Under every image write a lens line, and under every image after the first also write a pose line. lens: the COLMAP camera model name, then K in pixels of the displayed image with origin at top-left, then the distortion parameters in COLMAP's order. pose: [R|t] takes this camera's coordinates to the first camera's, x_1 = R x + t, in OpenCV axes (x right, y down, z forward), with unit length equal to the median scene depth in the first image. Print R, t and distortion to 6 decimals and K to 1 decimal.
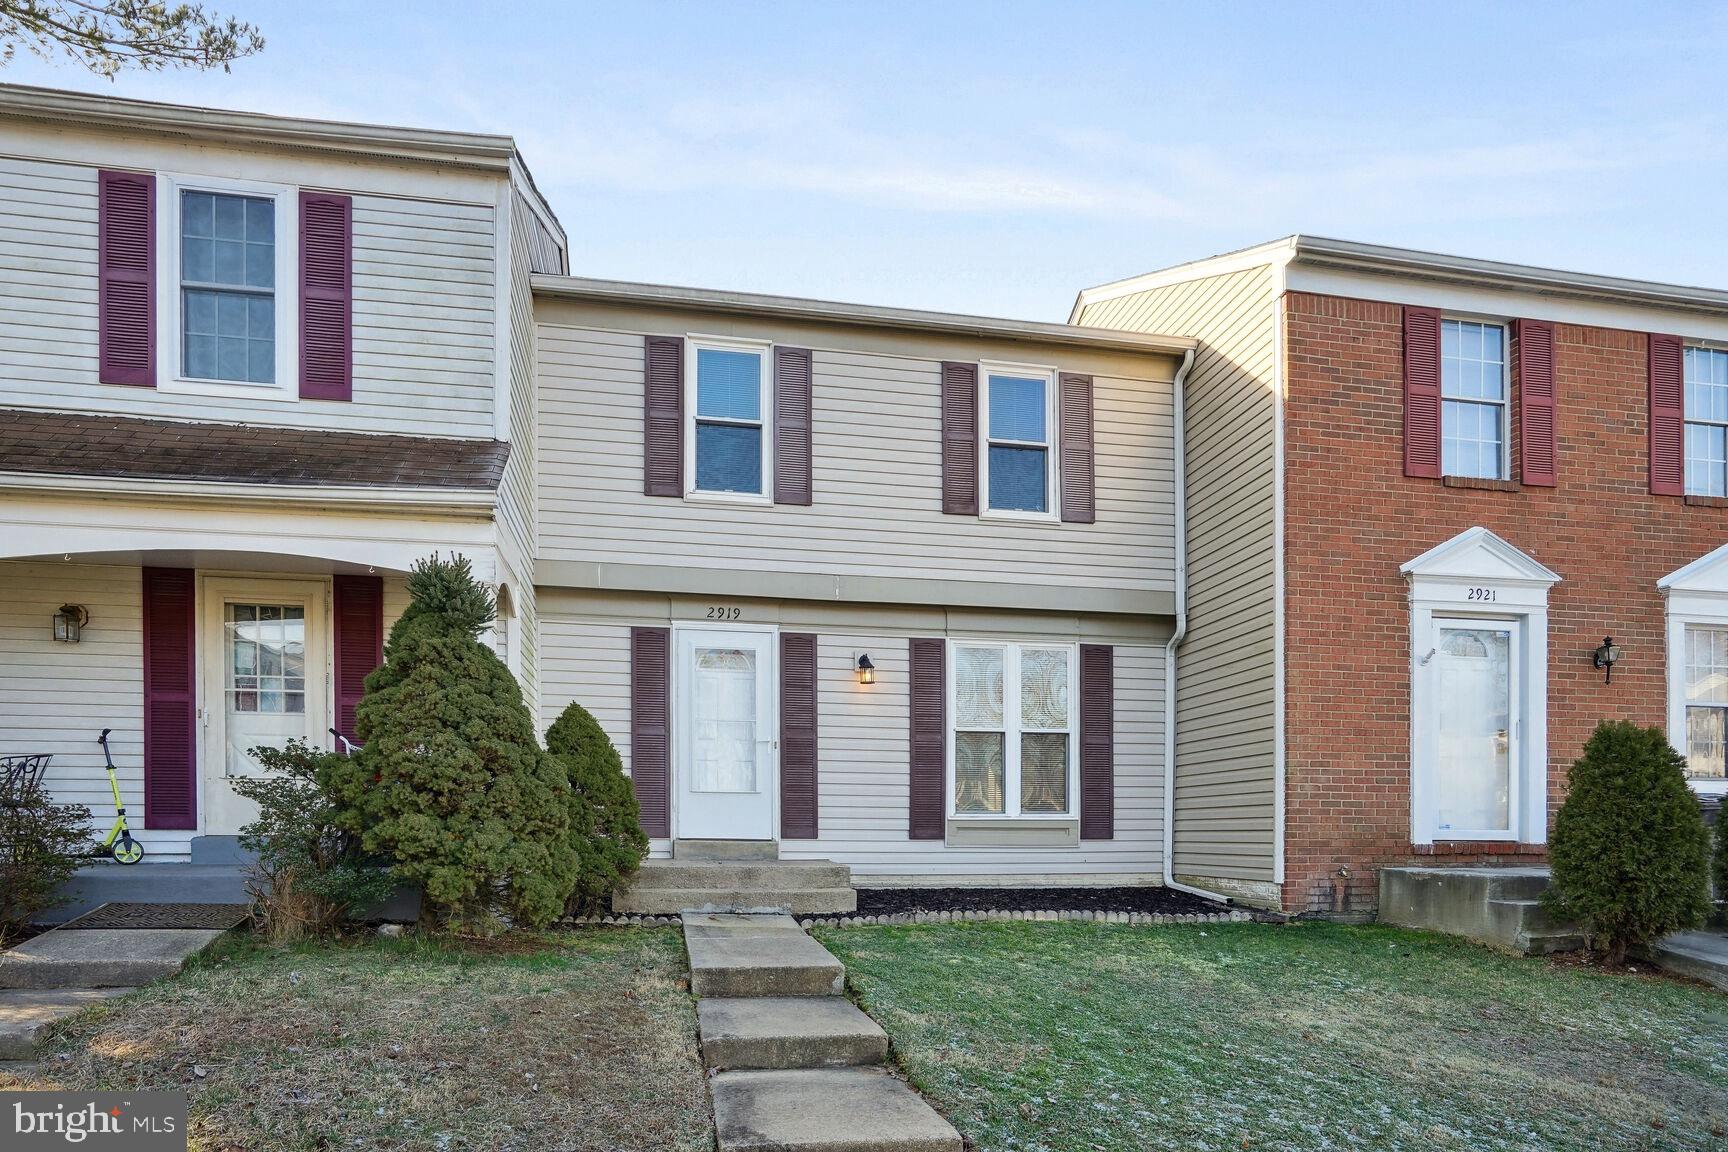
lens RADIAL K [[923.3, 0, 863.9], [0, 923.3, 526.7], [0, 0, 1]] dist [-0.003628, -0.000980]
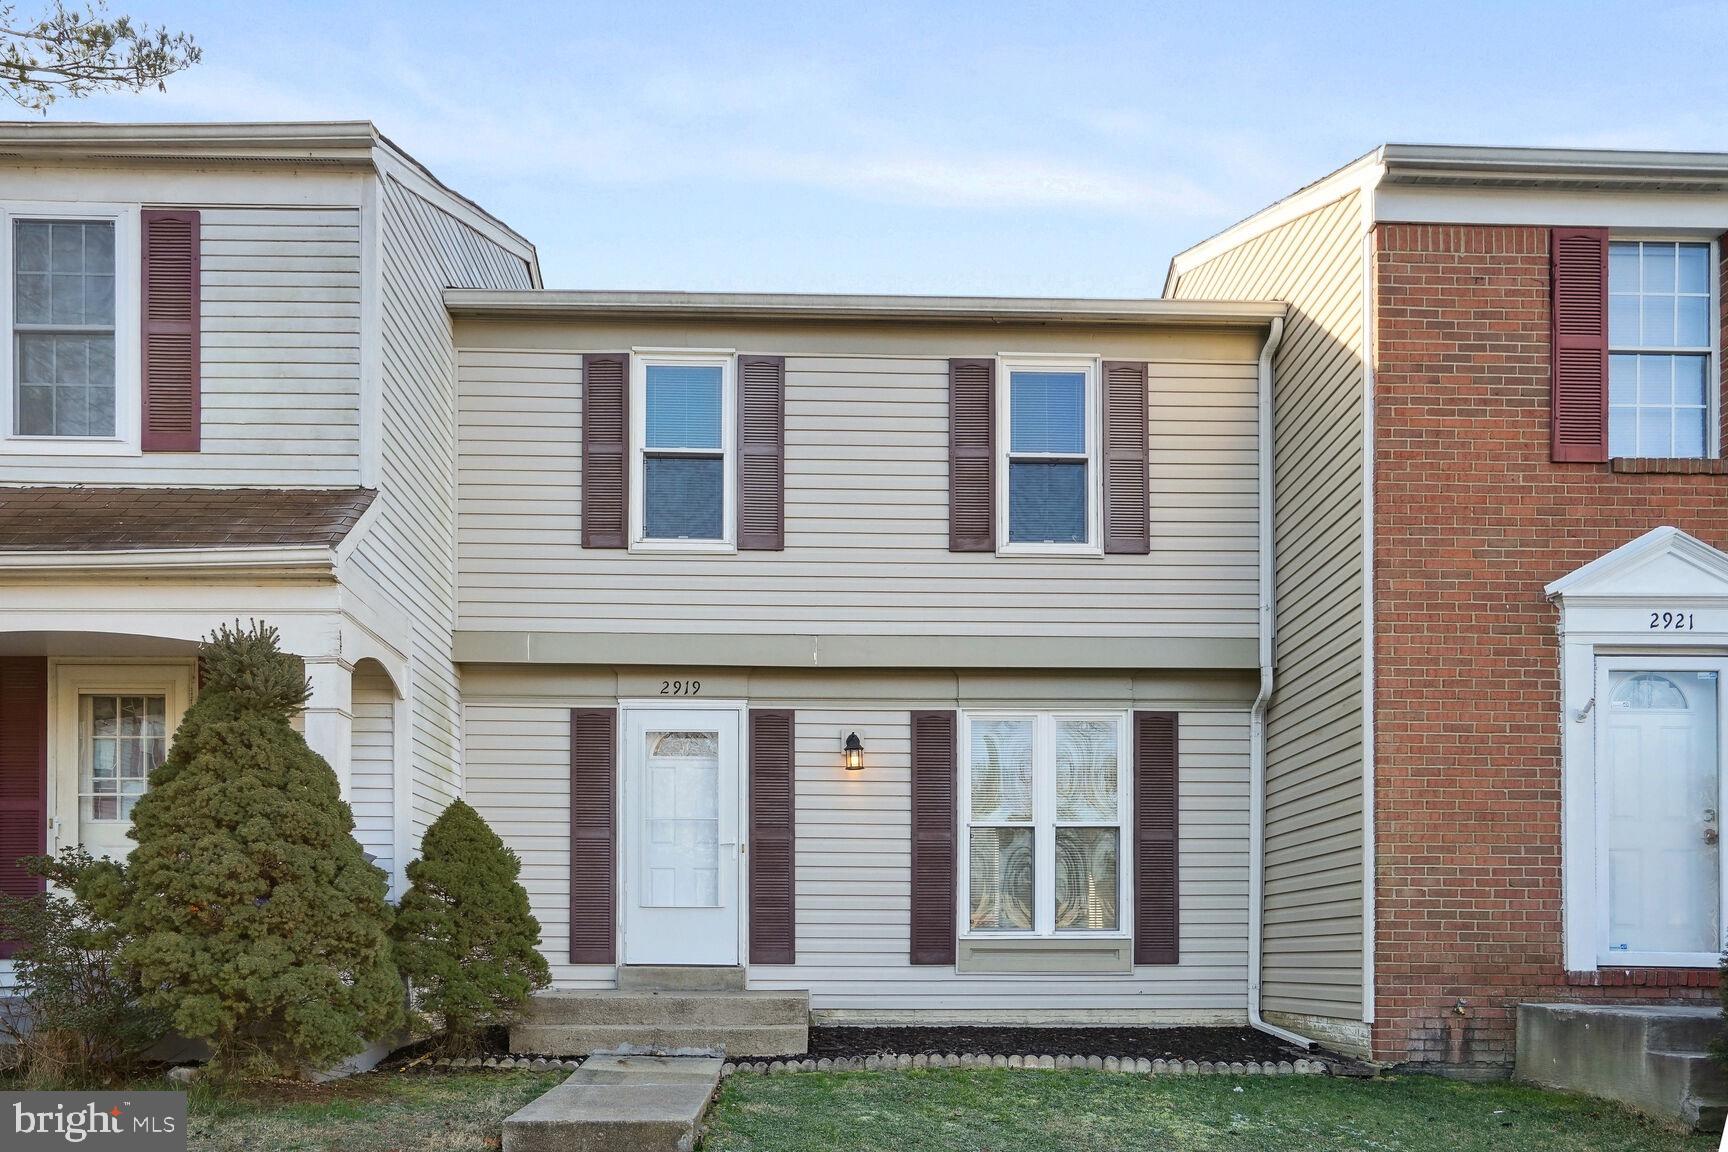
lens RADIAL K [[1126.3, 0, 863.0], [0, 1126.3, 599.5], [0, 0, 1]] dist [0.004883, 0.018784]
pose [[0.989376, -0.047046, -0.137555, 0.167776], [0.048083, 0.998834, 0.004227, 0.022450], [0.137196, -0.010796, 0.990485, 0.046563]]
